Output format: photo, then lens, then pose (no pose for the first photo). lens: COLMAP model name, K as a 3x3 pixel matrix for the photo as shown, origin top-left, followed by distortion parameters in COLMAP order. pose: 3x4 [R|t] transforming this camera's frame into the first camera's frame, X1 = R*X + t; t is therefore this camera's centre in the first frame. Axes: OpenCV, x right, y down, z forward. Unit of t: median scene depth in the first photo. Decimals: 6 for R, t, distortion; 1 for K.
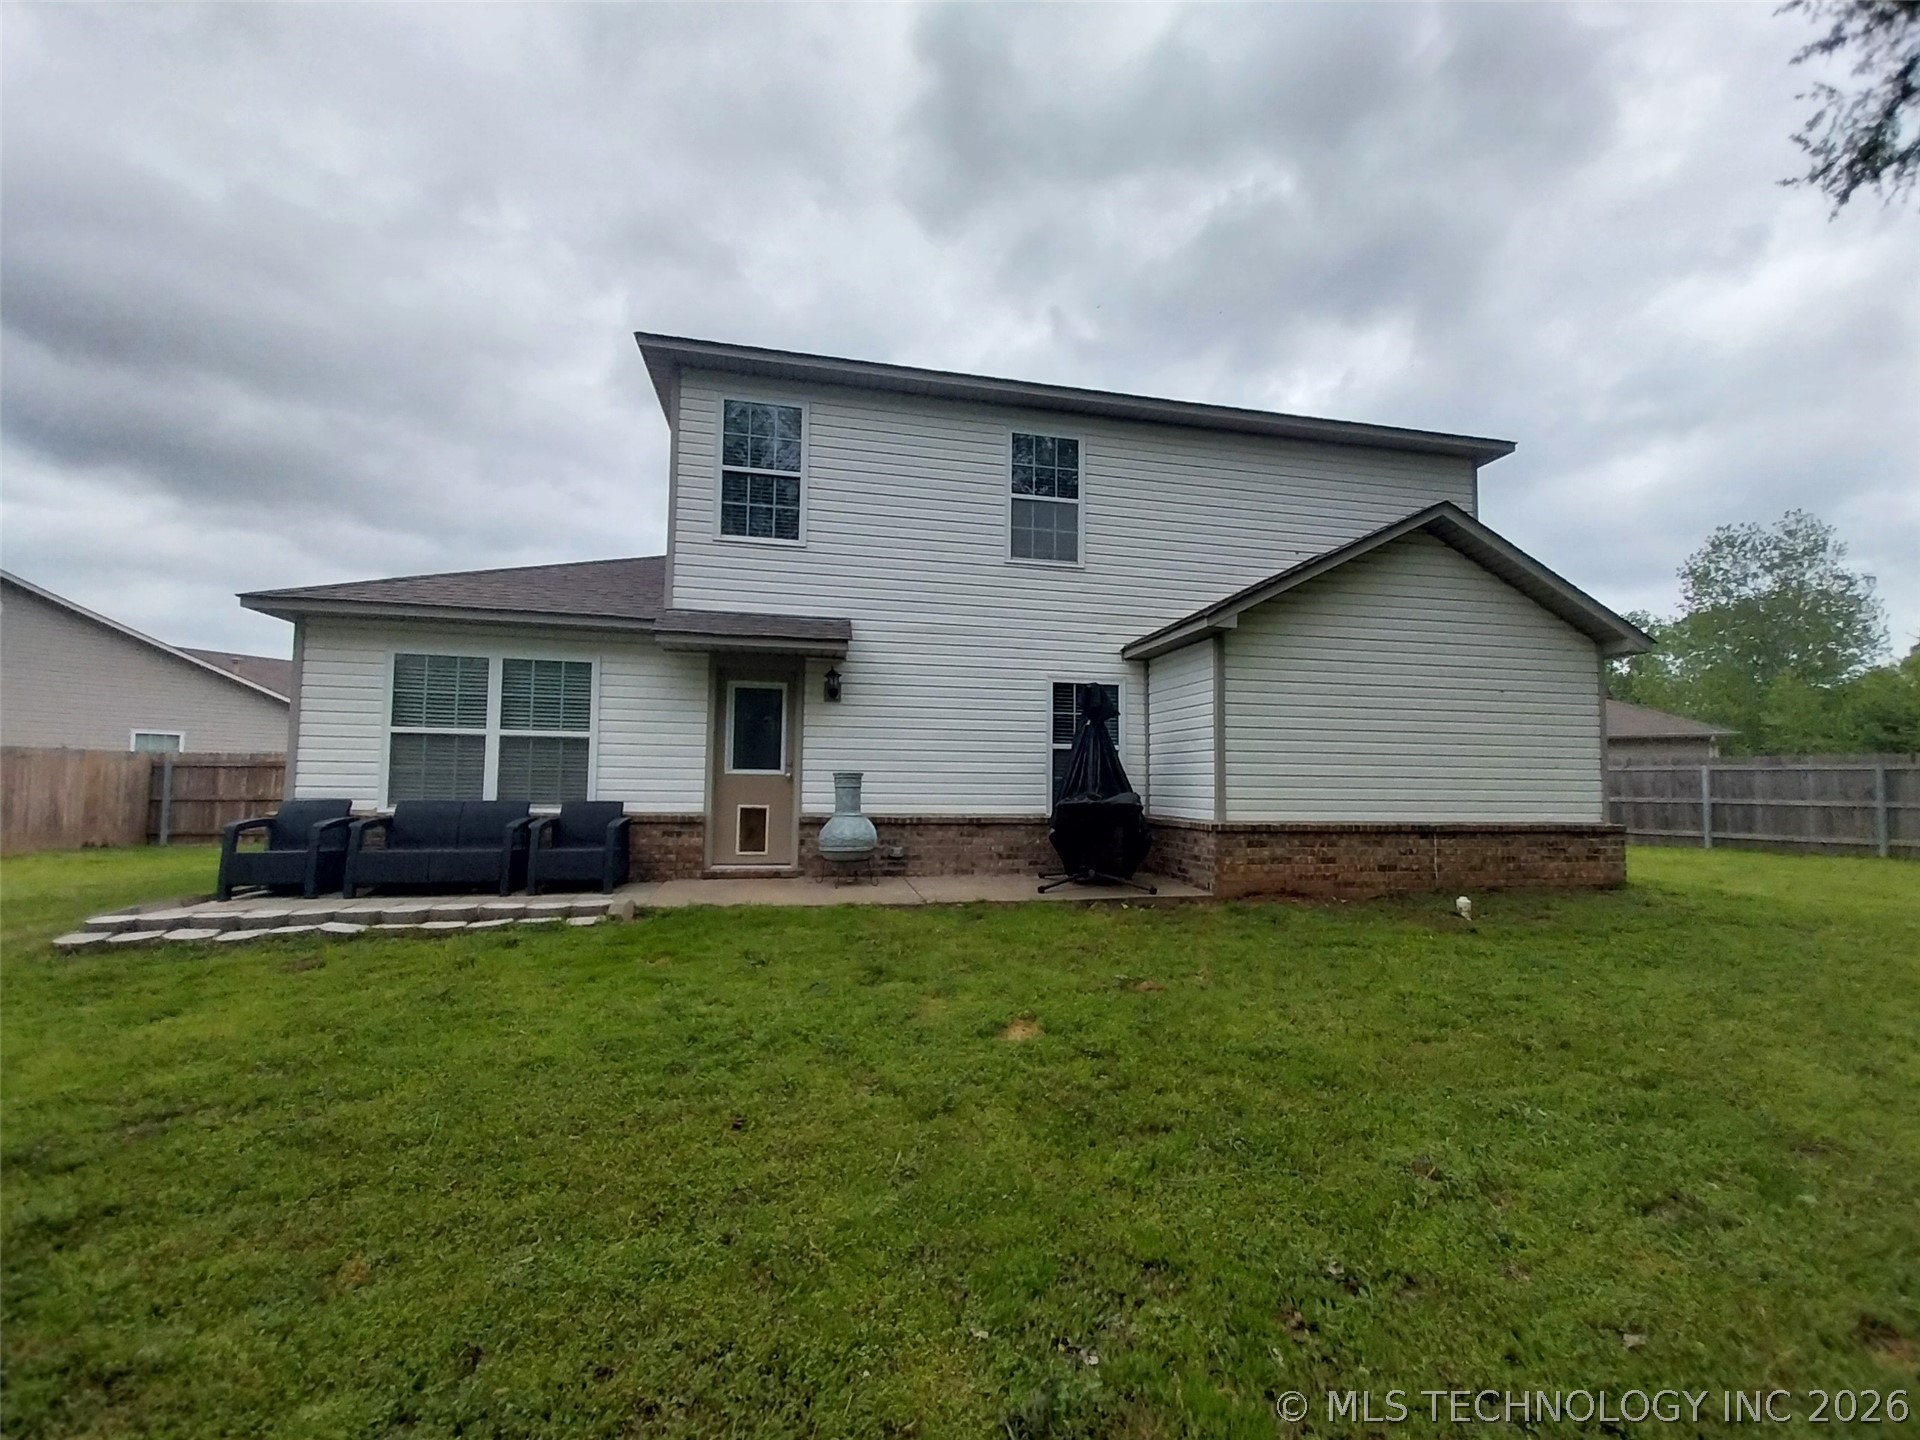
lens RADIAL K [[755.8, 0, 960.0], [0, 755.8, 720.0], [0, 0, 1]] dist [0.021286, -0.015945]
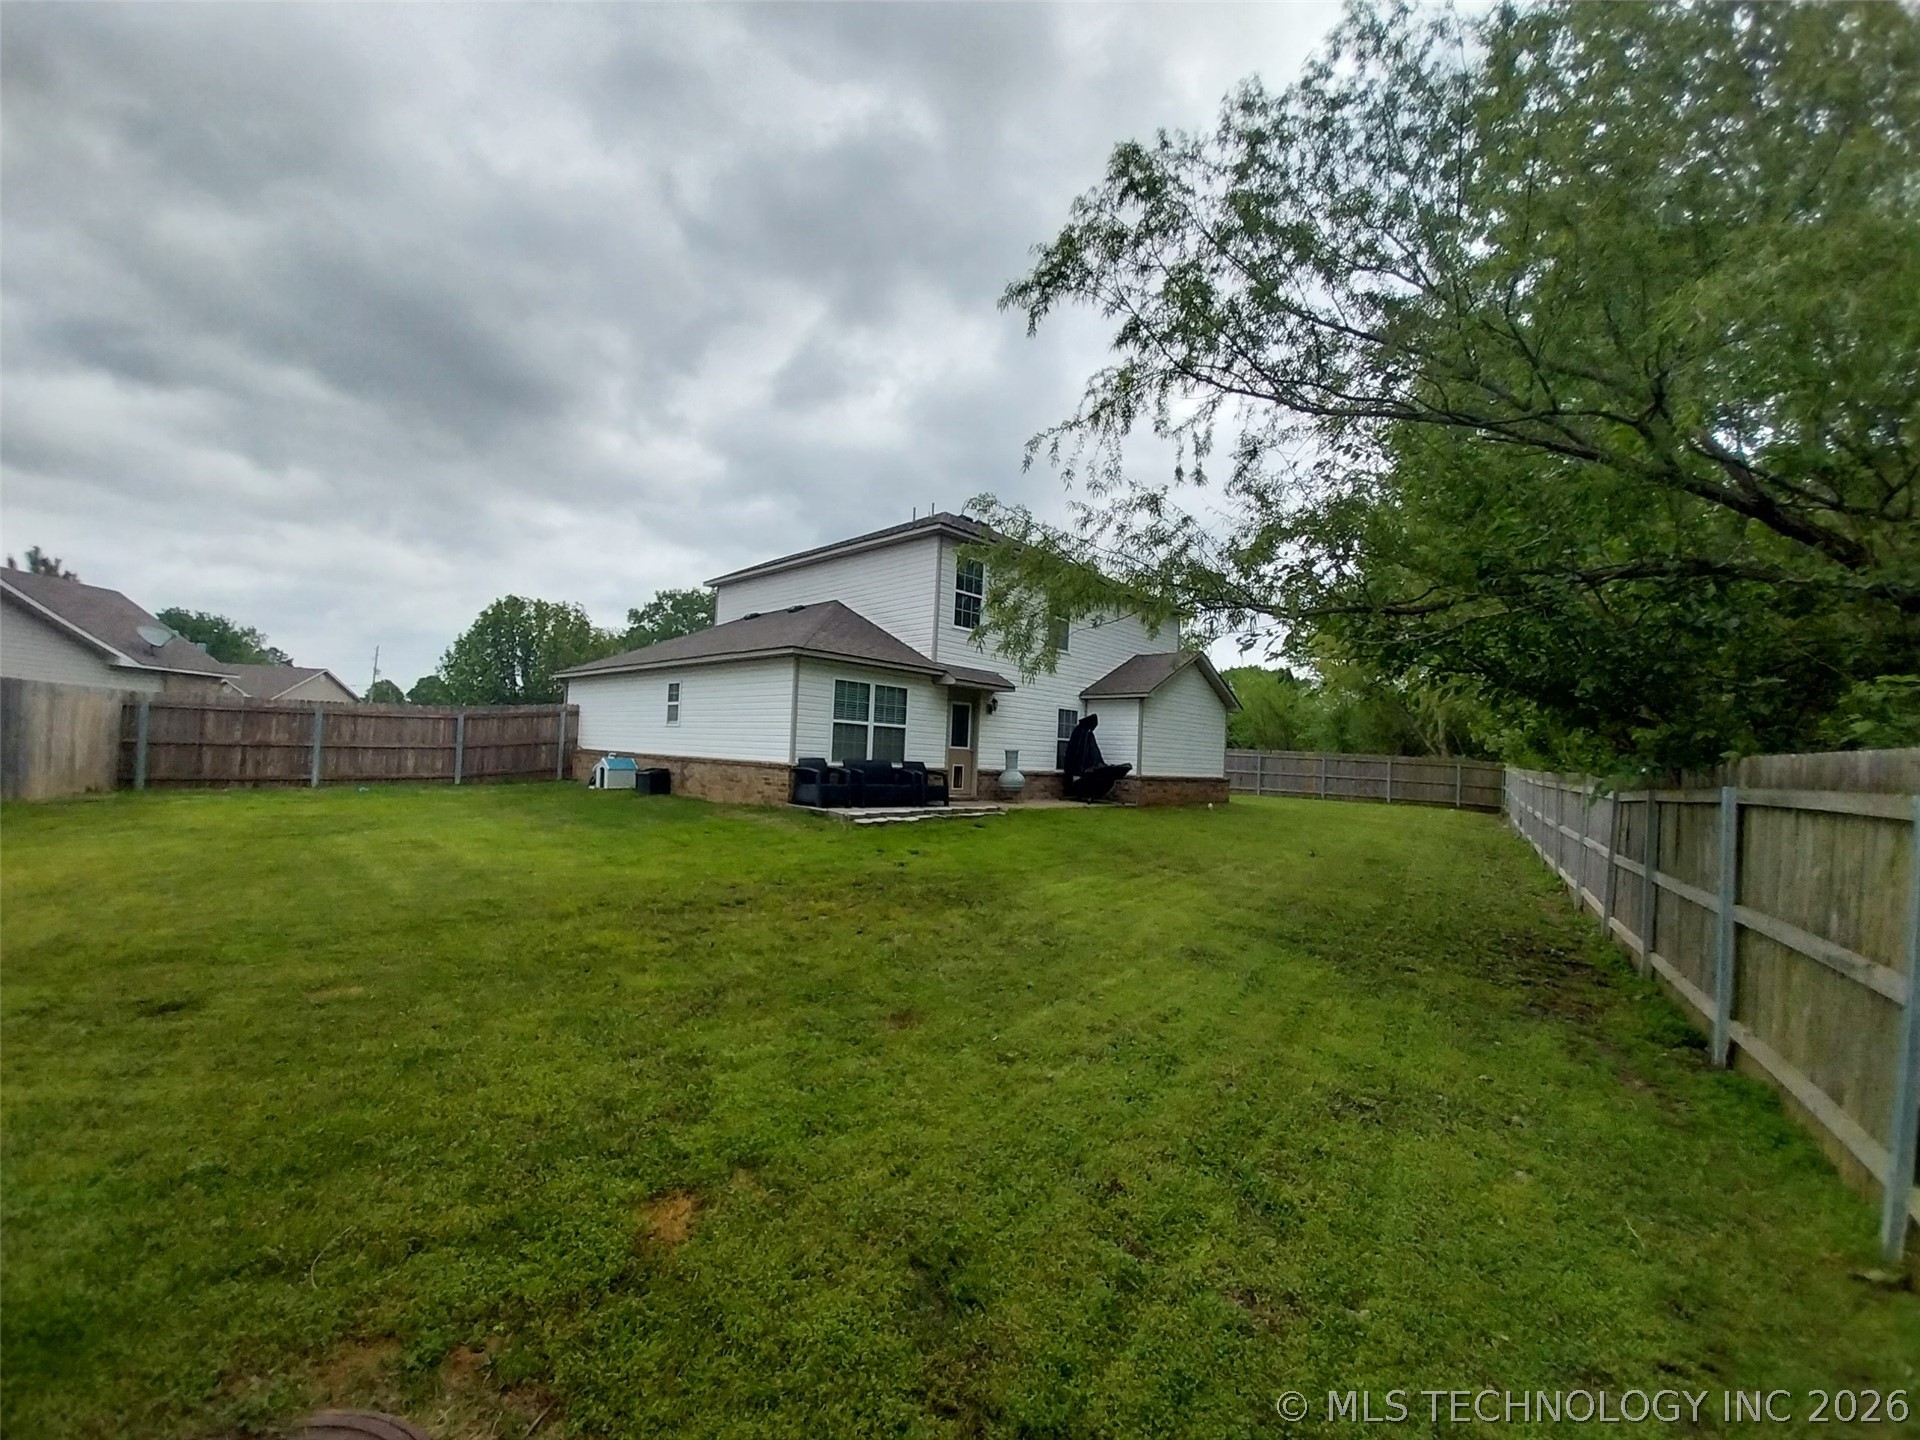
lens RADIAL K [[755.8, 0, 960.0], [0, 755.8, 720.0], [0, 0, 1]] dist [0.021286, -0.015945]
pose [[0.820697, 0.052735, 0.568925, -1.398994], [-0.083087, 0.996162, 0.027519, -0.058977], [-0.565291, -0.069855, 0.821929, -0.621089]]
